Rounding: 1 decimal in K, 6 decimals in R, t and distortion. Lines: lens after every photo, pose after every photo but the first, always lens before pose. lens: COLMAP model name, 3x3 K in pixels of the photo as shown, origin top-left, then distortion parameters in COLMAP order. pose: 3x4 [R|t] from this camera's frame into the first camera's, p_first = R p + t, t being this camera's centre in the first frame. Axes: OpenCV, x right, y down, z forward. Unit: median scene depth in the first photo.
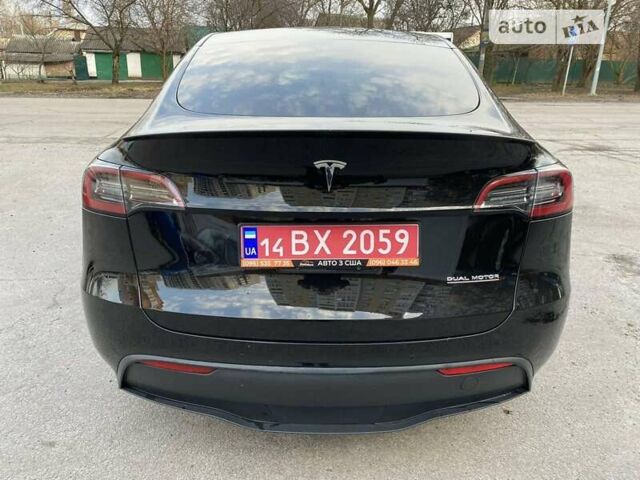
lens RADIAL K [[489.8, 0, 317.7], [0, 489.8, 235.3], [0, 0, 1]] dist [0.022527, -0.020260]
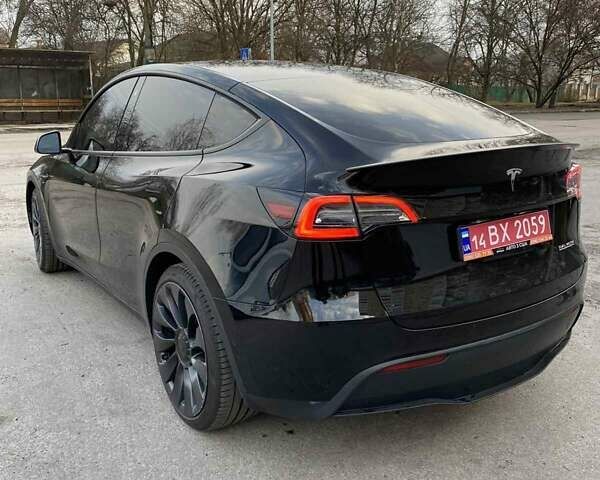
lens RADIAL K [[613.0, 0, 295.0], [0, 613.0, 236.2], [0, 0, 1]] dist [0.018866, 0.000000]
pose [[0.831677, -0.142686, 0.536614, -1.329629], [0.191719, 0.980777, -0.036349, -0.022712], [-0.521112, 0.133110, 0.843044, -0.084399]]
